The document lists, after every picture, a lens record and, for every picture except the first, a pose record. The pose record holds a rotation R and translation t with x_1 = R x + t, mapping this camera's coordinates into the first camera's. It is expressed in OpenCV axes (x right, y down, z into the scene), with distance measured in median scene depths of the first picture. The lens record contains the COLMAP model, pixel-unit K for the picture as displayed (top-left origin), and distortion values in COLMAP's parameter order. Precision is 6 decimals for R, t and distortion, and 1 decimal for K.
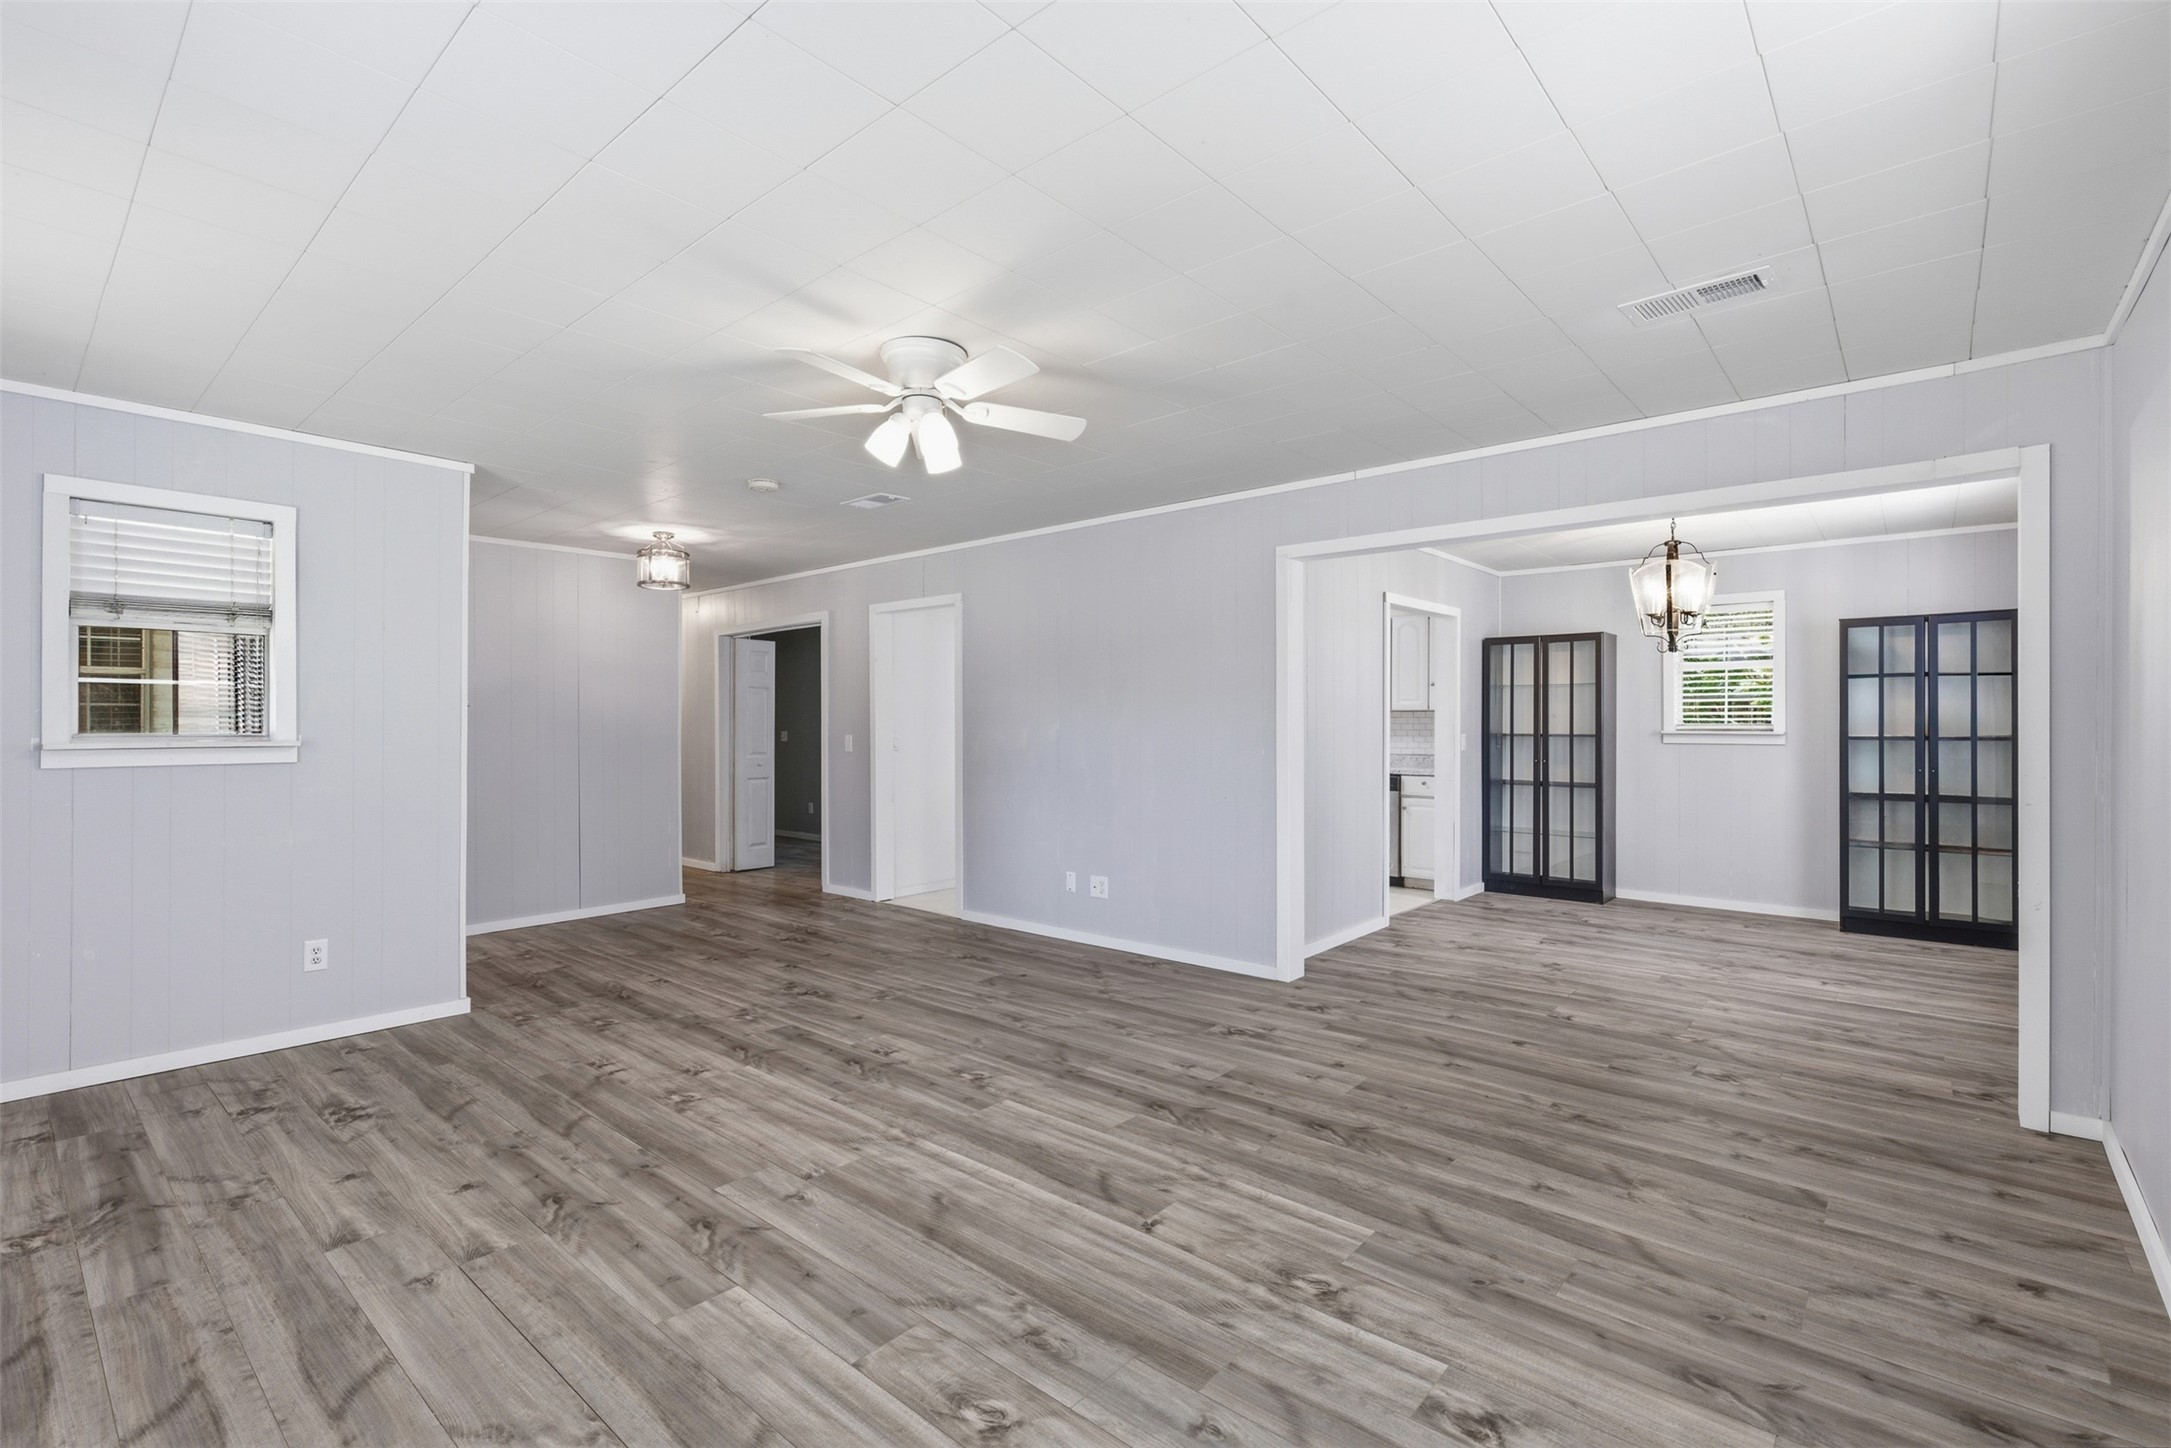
lens RADIAL K [[983.6, 0, 1068.4], [0, 983.6, 723.2], [0, 0, 1]] dist [-0.002624, 0.000434]
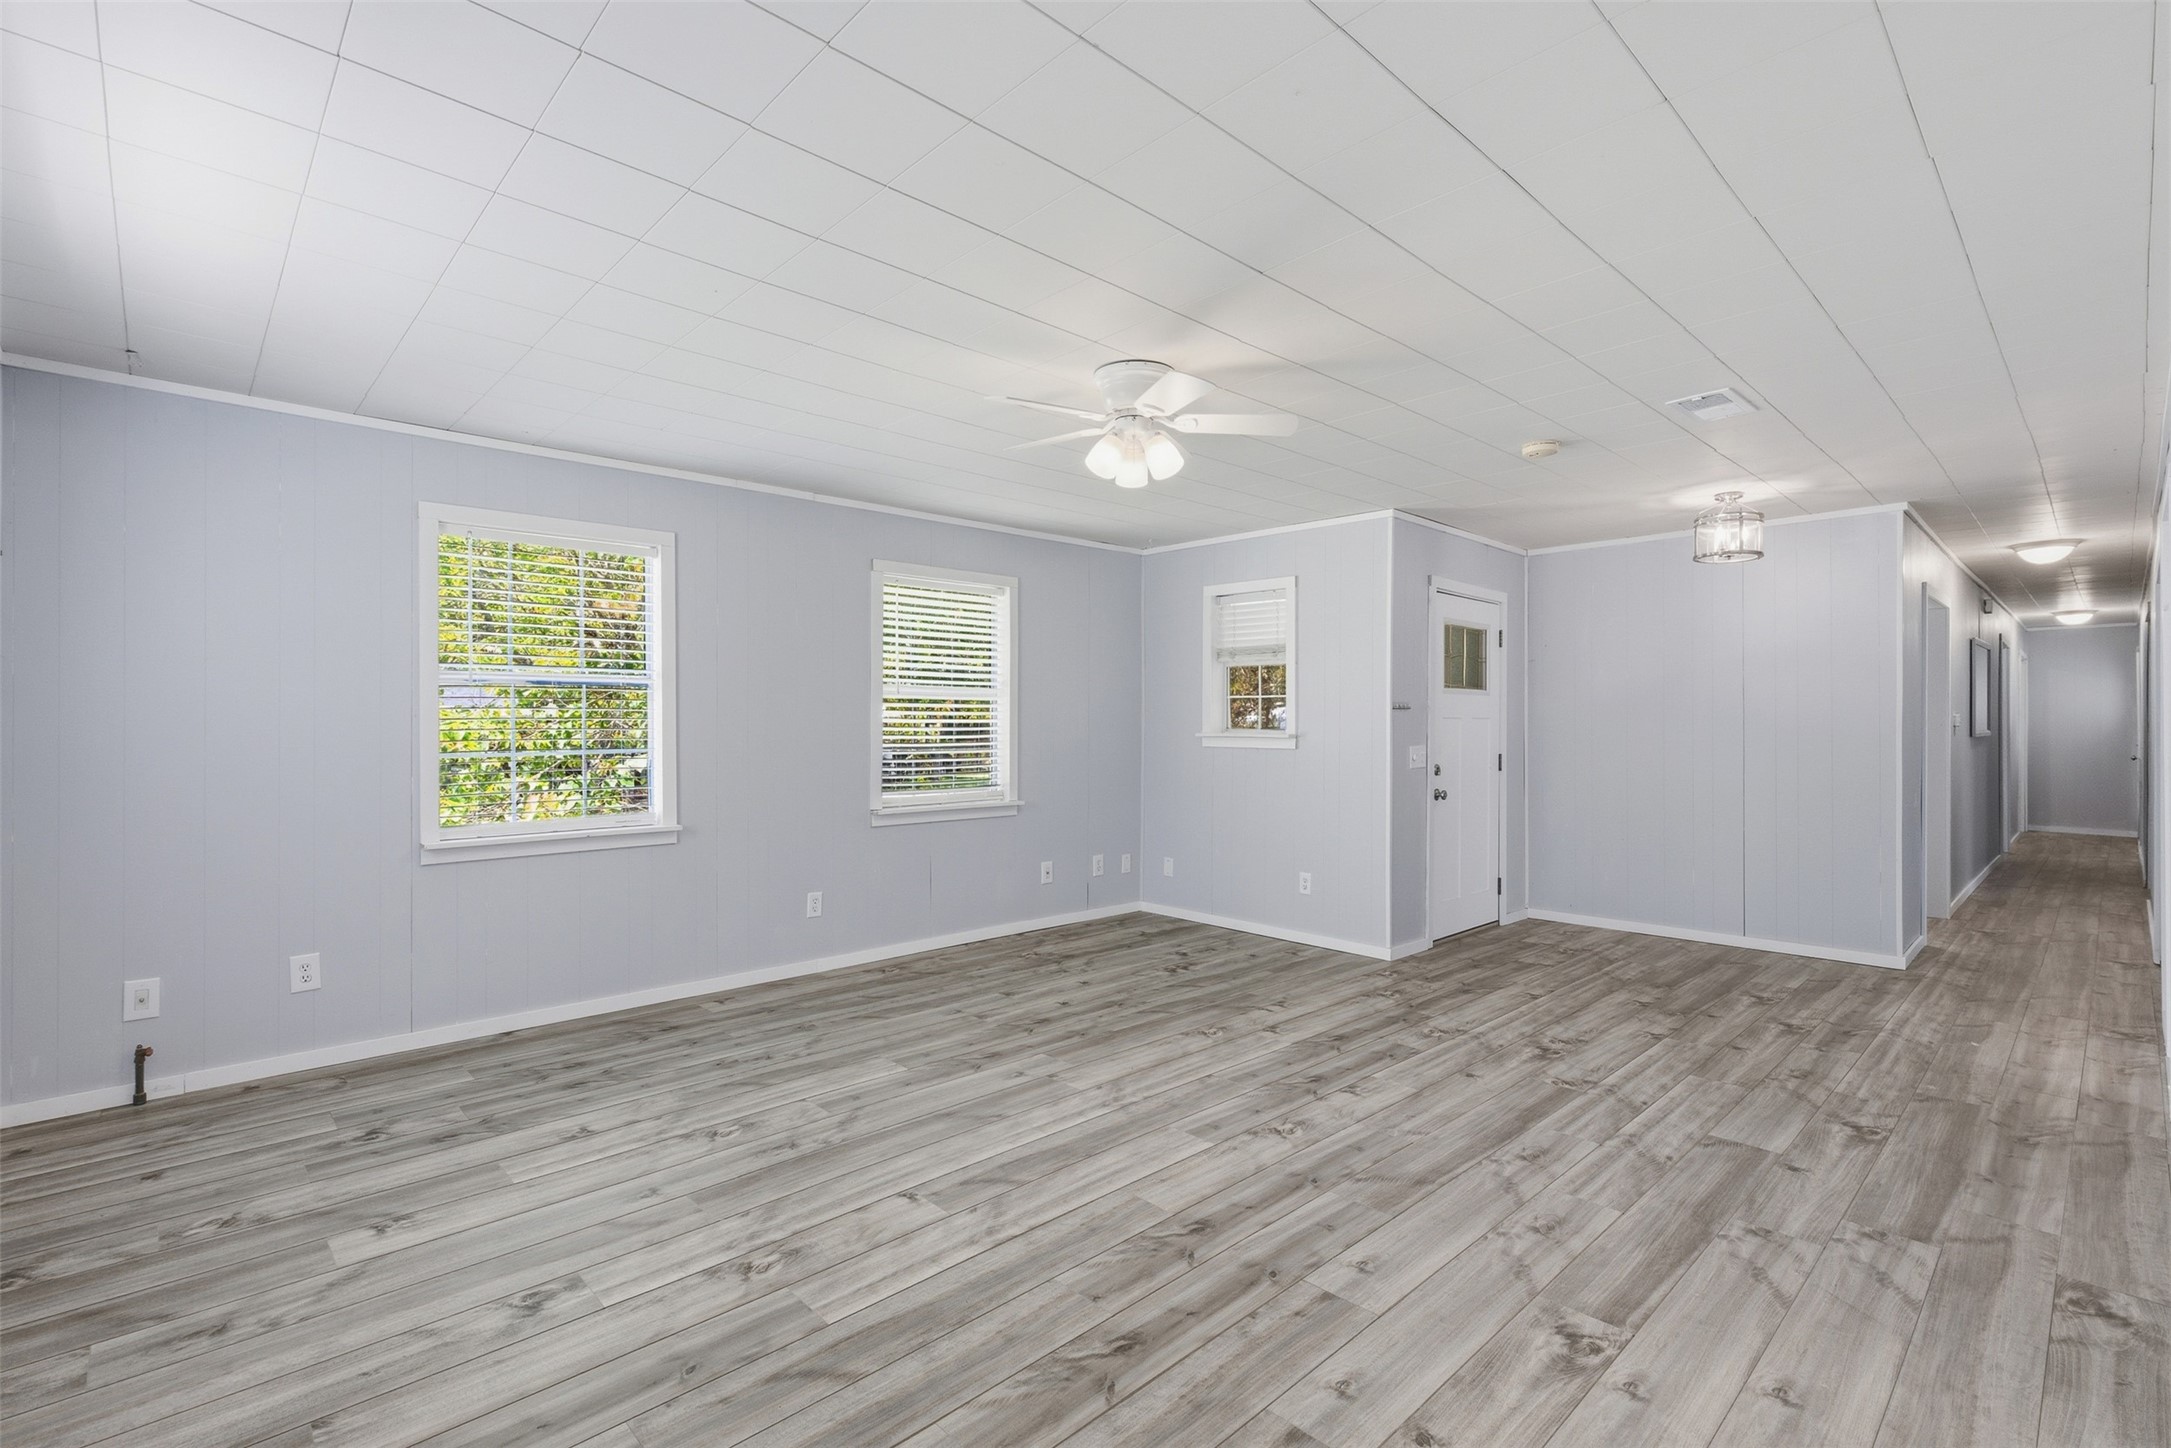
lens RADIAL K [[983.6, 0, 1068.4], [0, 983.6, 723.2], [0, 0, 1]] dist [-0.002624, 0.000434]
pose [[-0.100586, 0.002284, -0.994926, 0.818883], [-0.001990, 0.999995, 0.002497, -0.002117], [0.994926, 0.002231, -0.100581, 0.932476]]
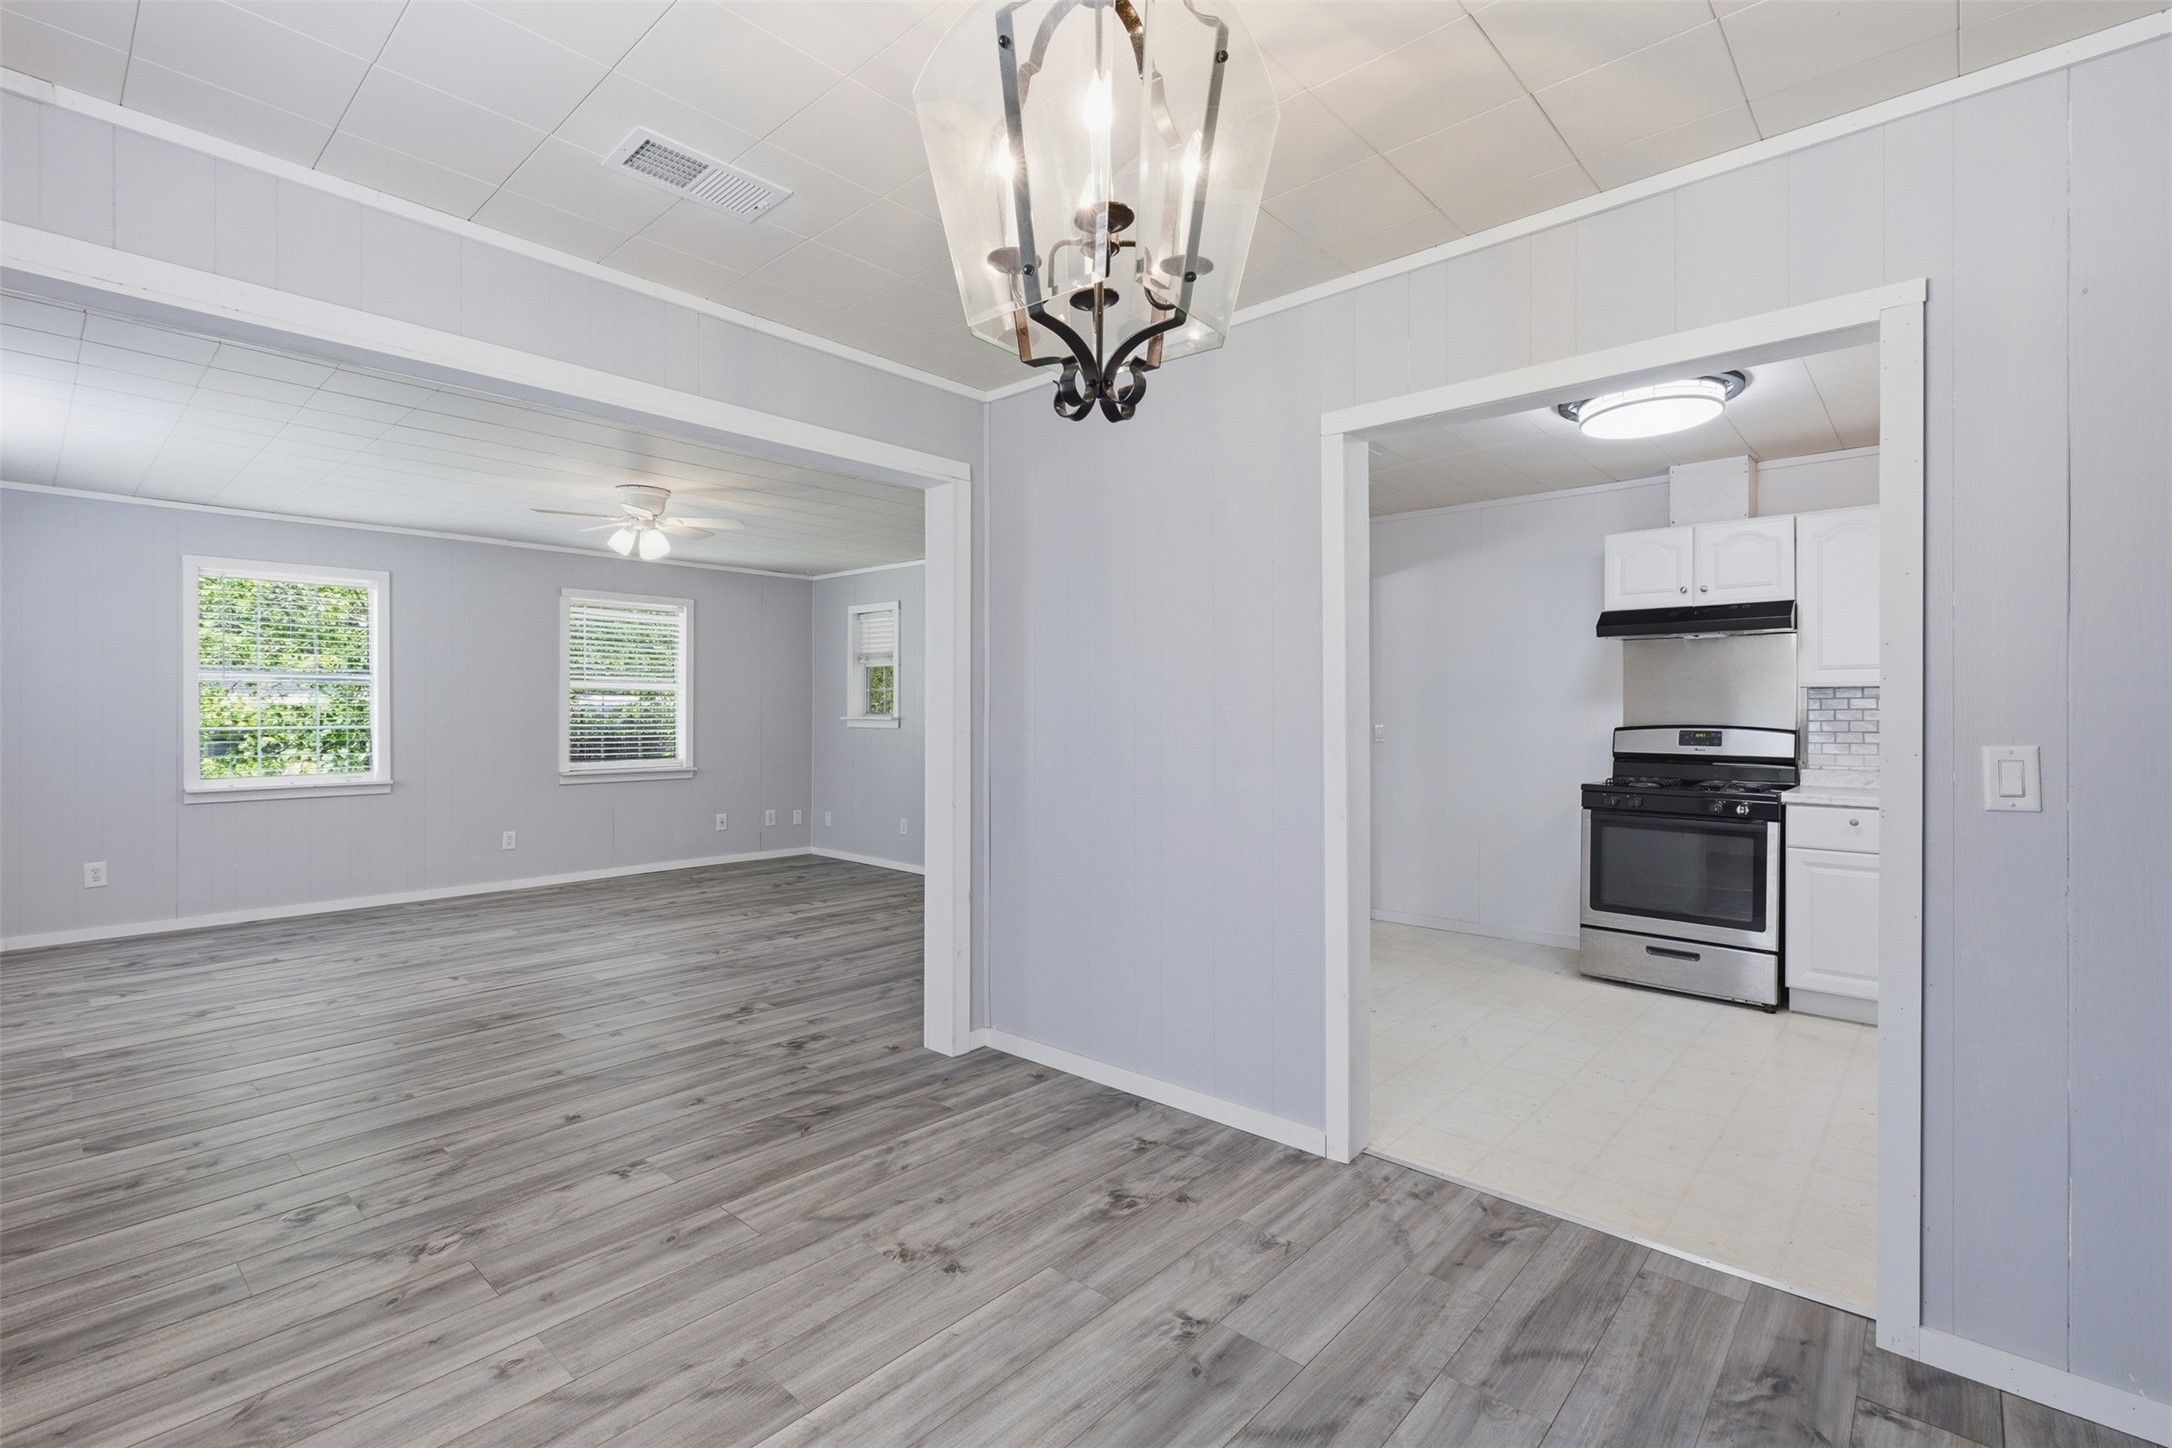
lens RADIAL K [[982.1, 0, 1066.6], [0, 982.1, 708.7], [0, 0, 1]] dist [0.001672, -0.000182]
pose [[-0.021950, -0.003462, -0.999753, 1.390798], [-0.003440, 0.999988, -0.003387, 0.006311], [0.999753, 0.003364, -0.021962, 1.597311]]
